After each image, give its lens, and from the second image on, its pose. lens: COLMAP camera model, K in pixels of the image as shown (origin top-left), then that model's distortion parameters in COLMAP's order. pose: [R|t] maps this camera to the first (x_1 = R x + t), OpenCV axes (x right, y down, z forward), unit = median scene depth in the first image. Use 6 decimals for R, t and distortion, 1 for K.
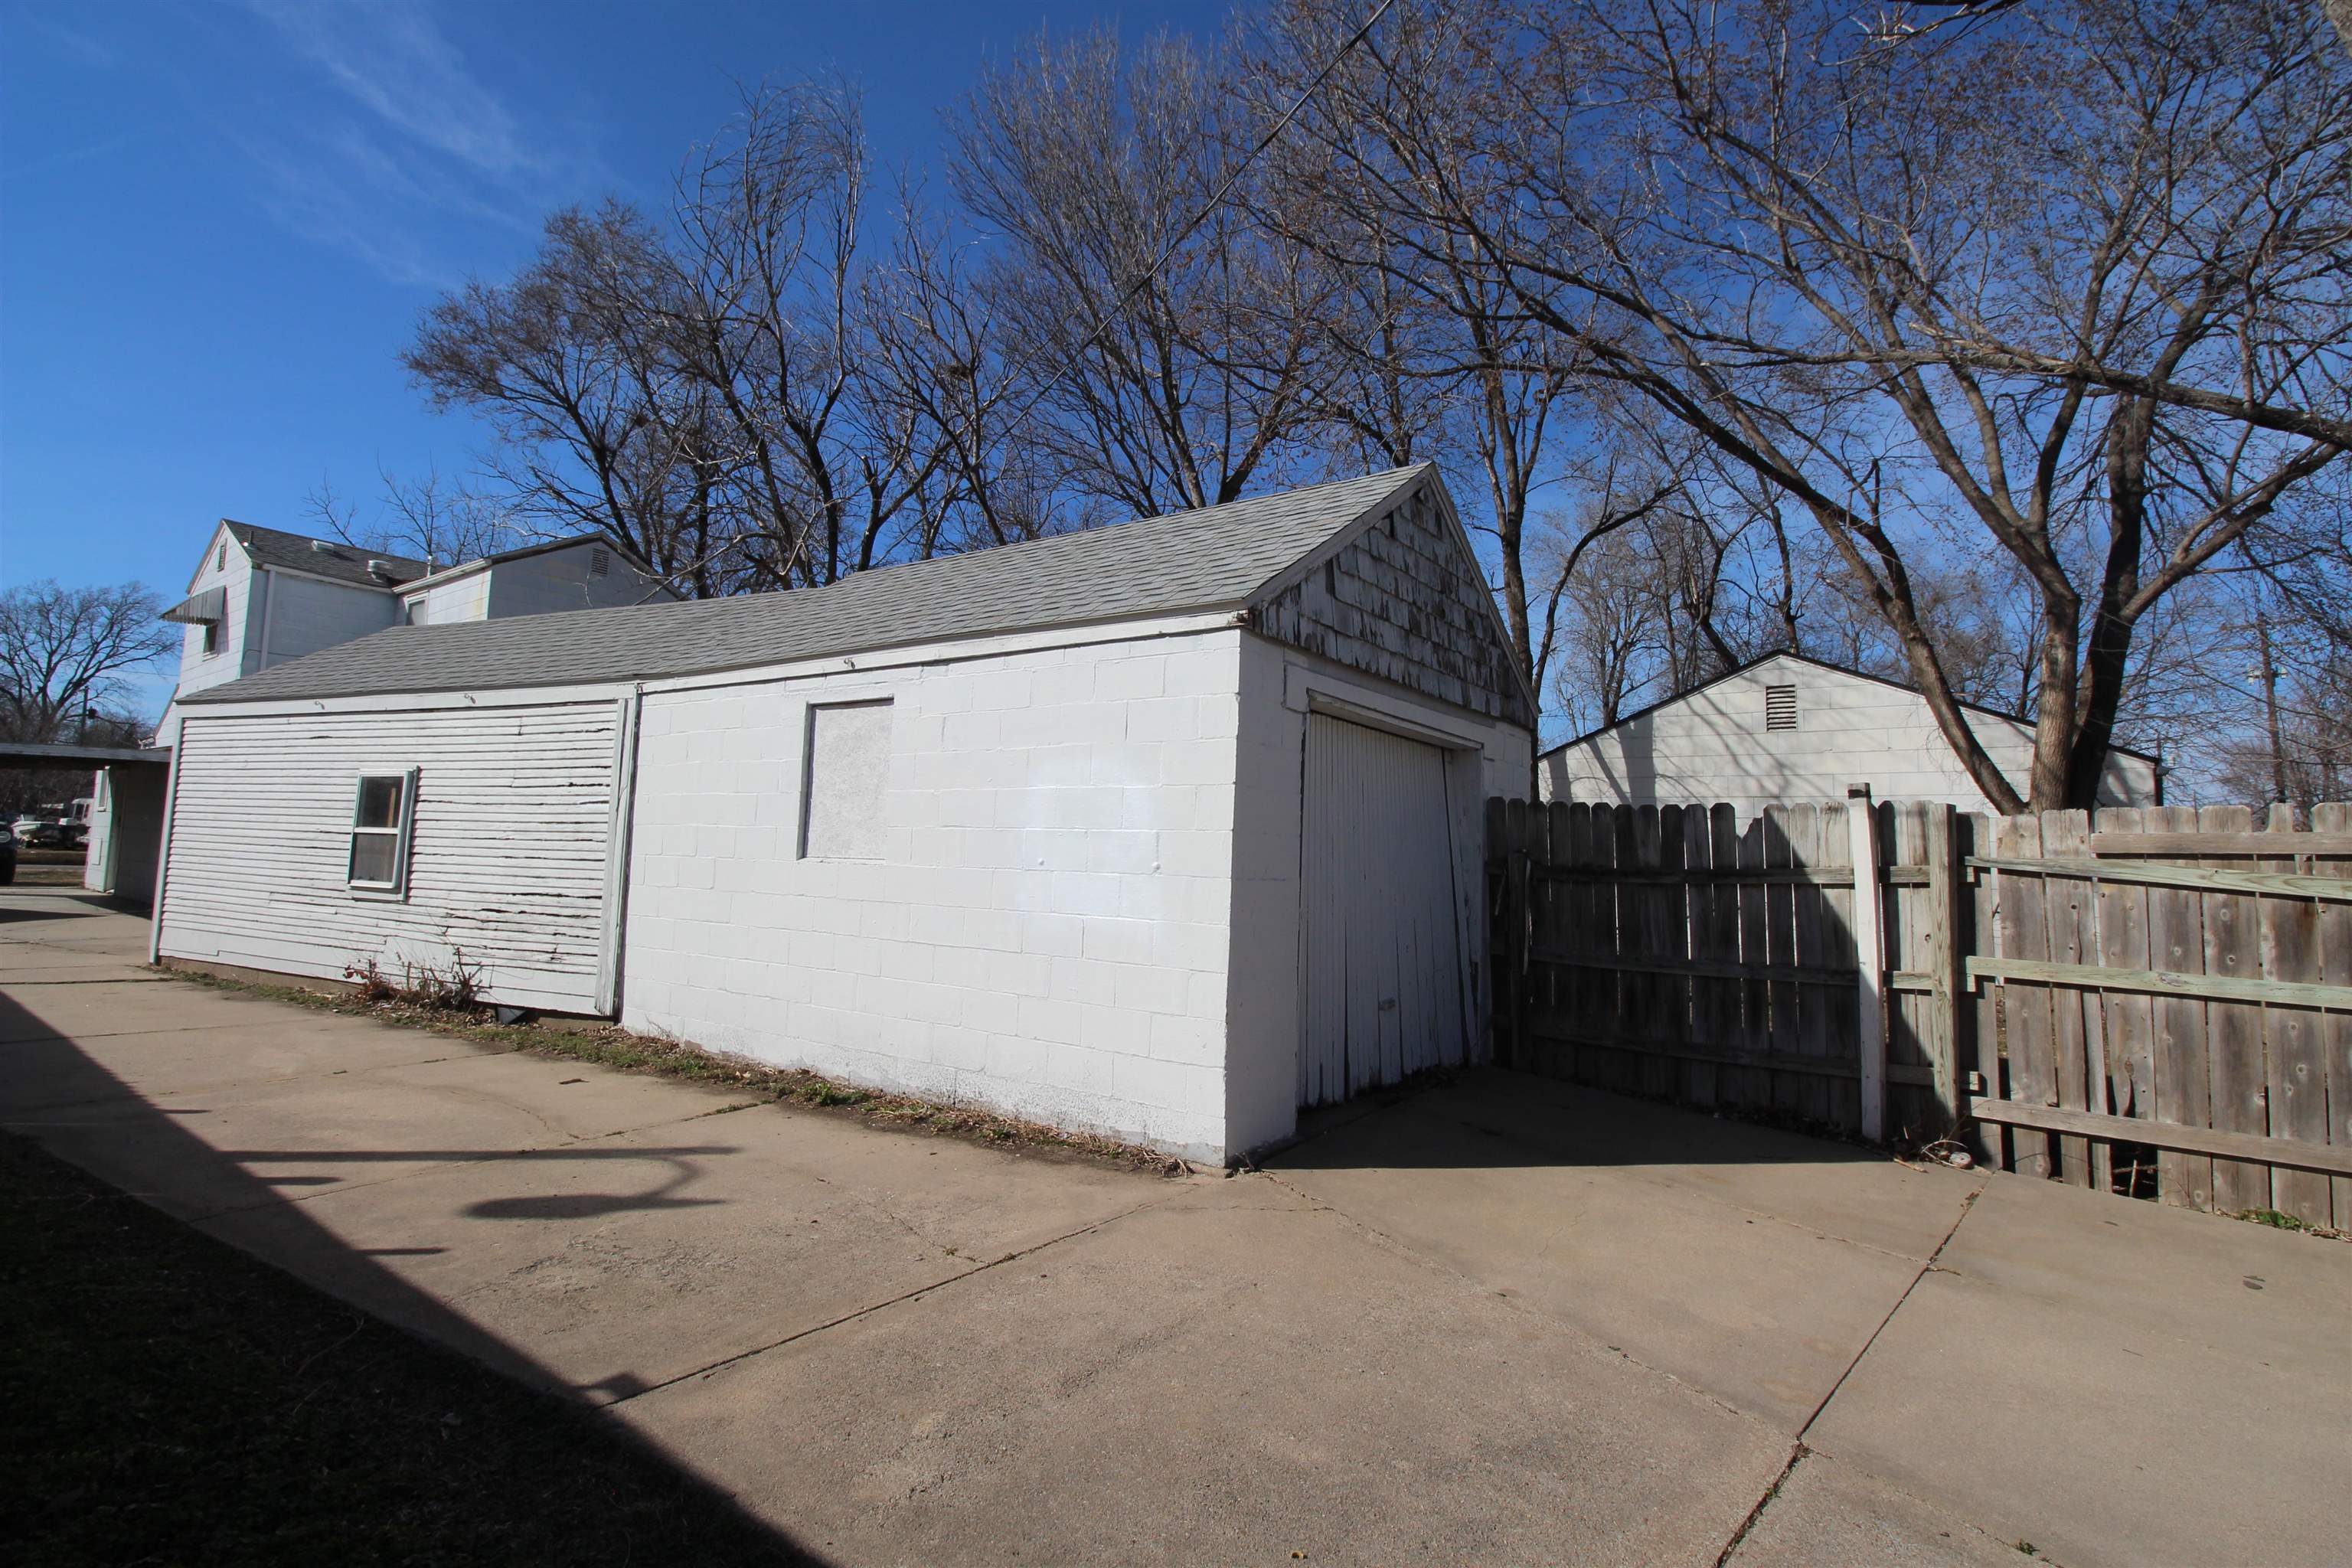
lens RADIAL K [[1098.0, 0, 1176.5], [0, 1098.0, 747.8], [0, 0, 1]] dist [0.000151, -0.011892]
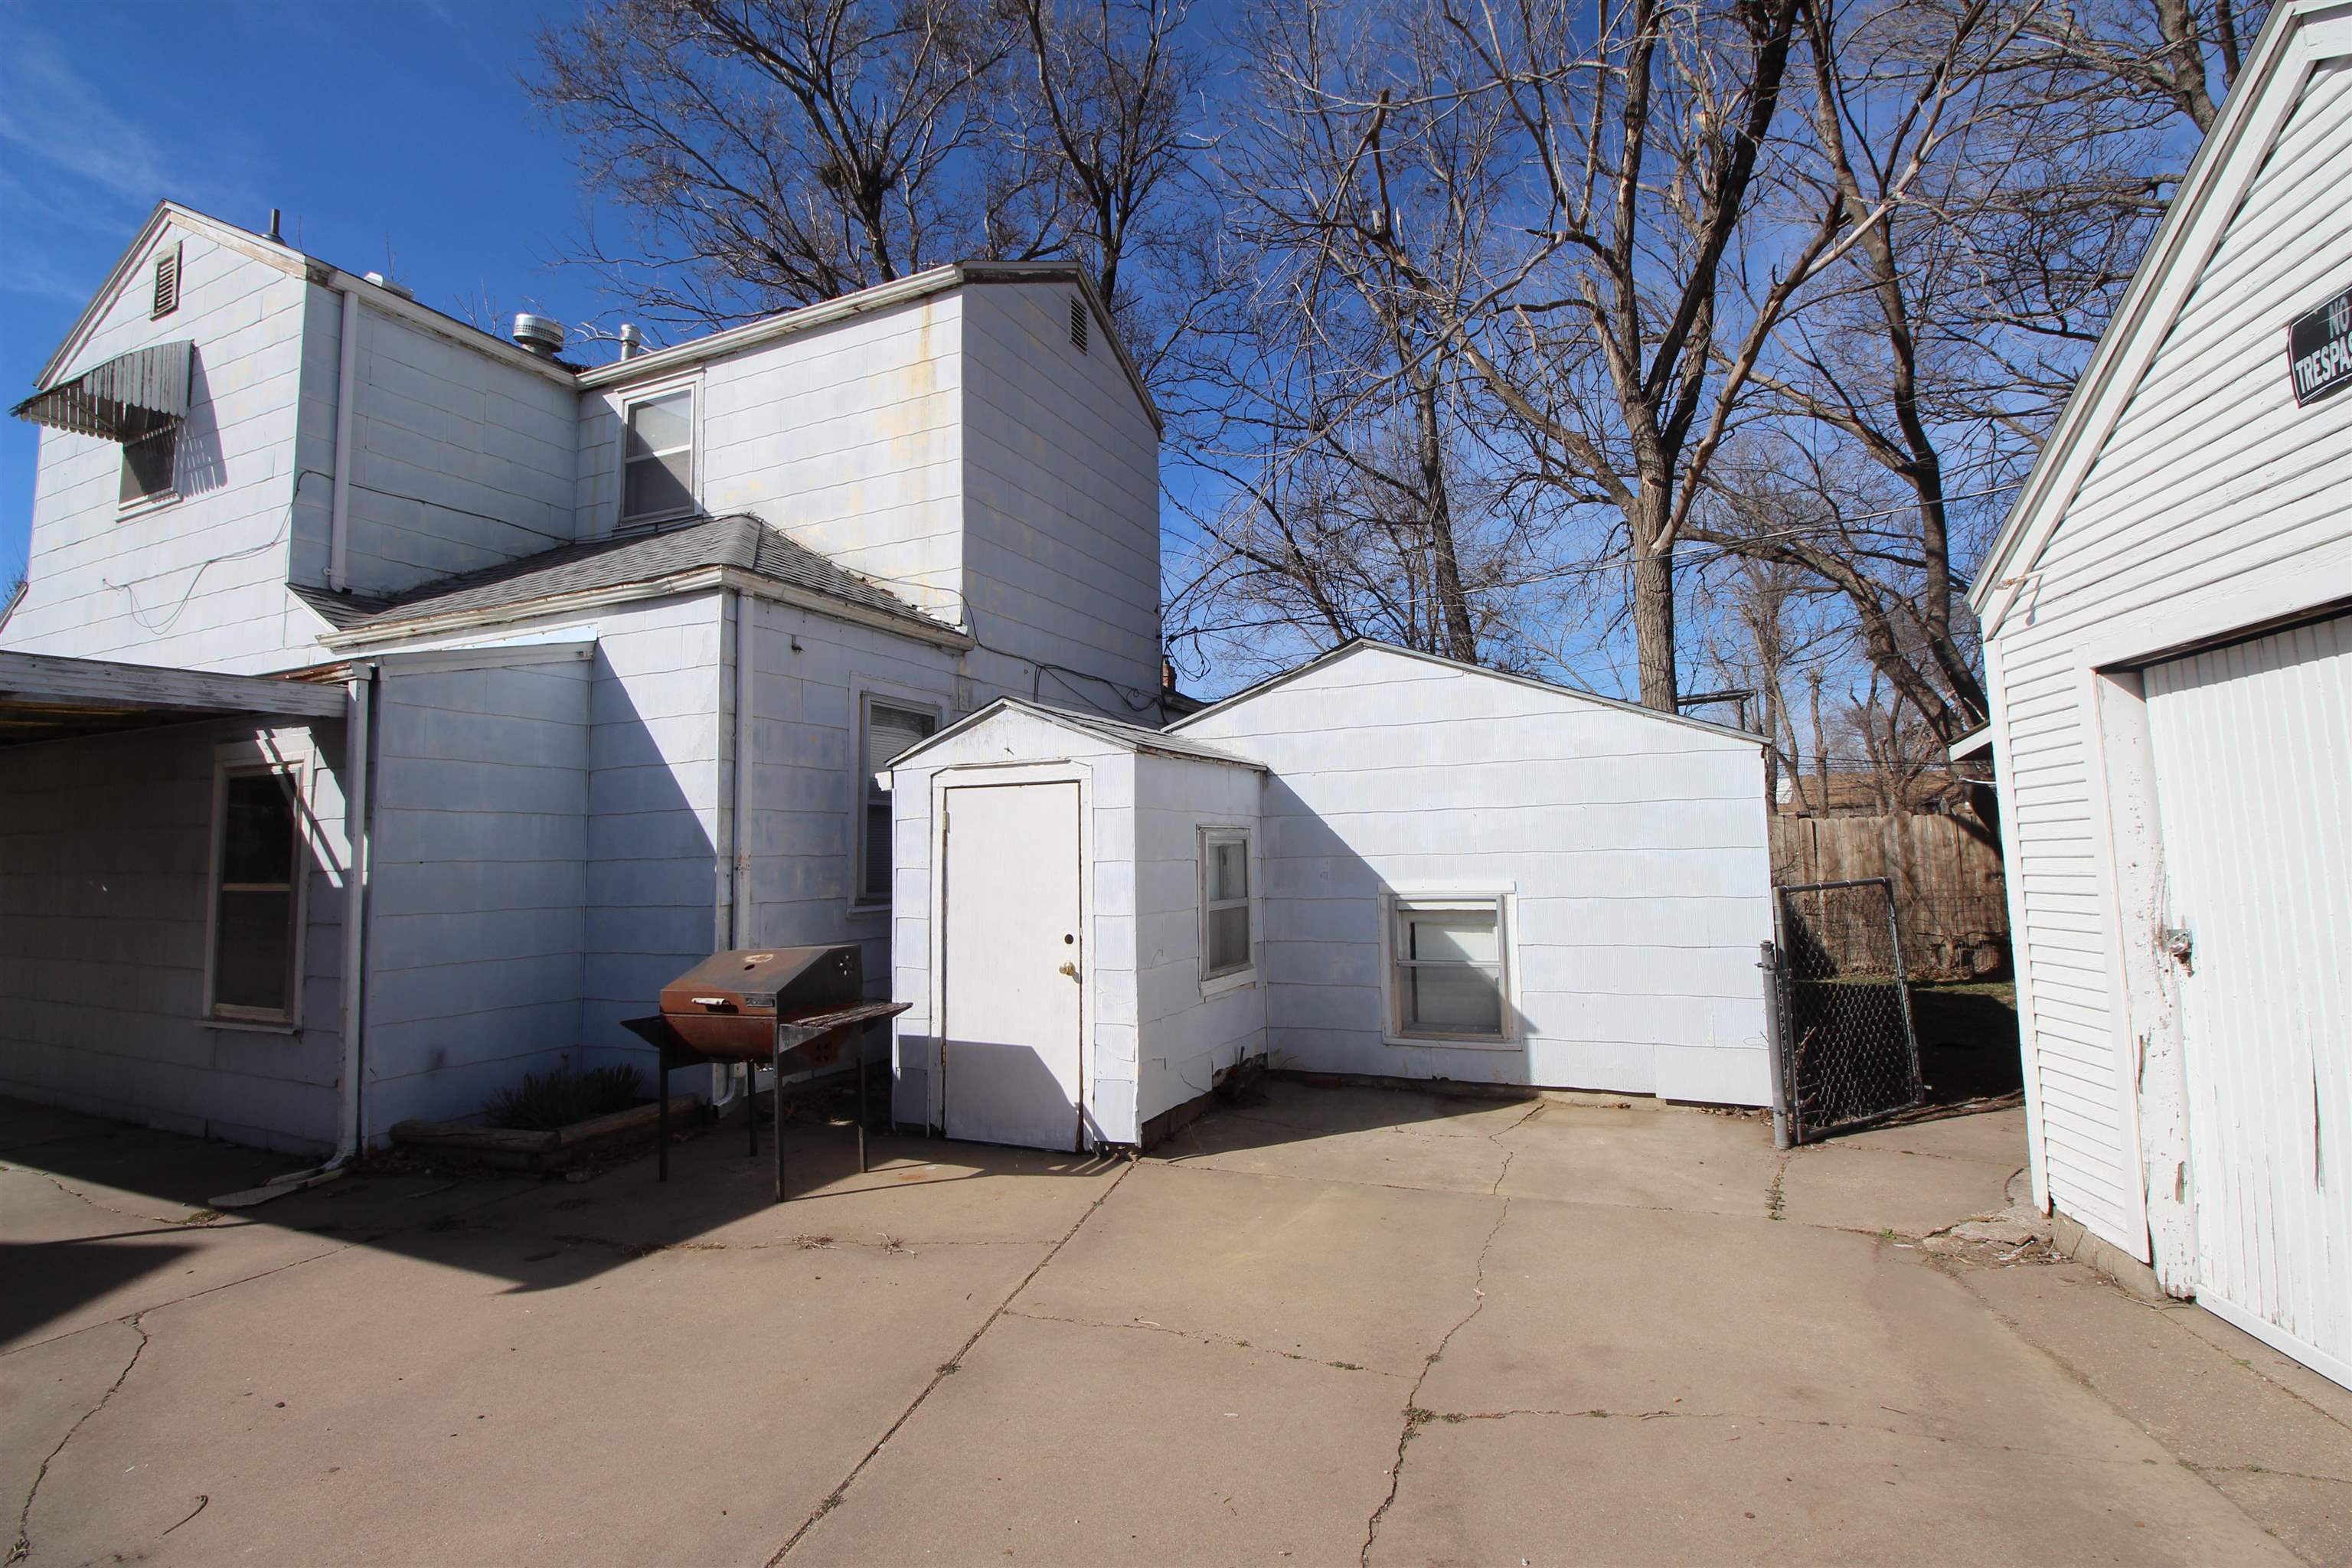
lens RADIAL K [[1080.4, 0, 1180.5], [0, 1080.4, 756.3], [0, 0, 1]] dist [-0.002044, -0.012500]
pose [[0.976697, -0.027995, 0.212792, -0.211123], [0.026528, 0.999601, 0.009745, 0.008340], [-0.212979, -0.003873, 0.977049, 0.181654]]
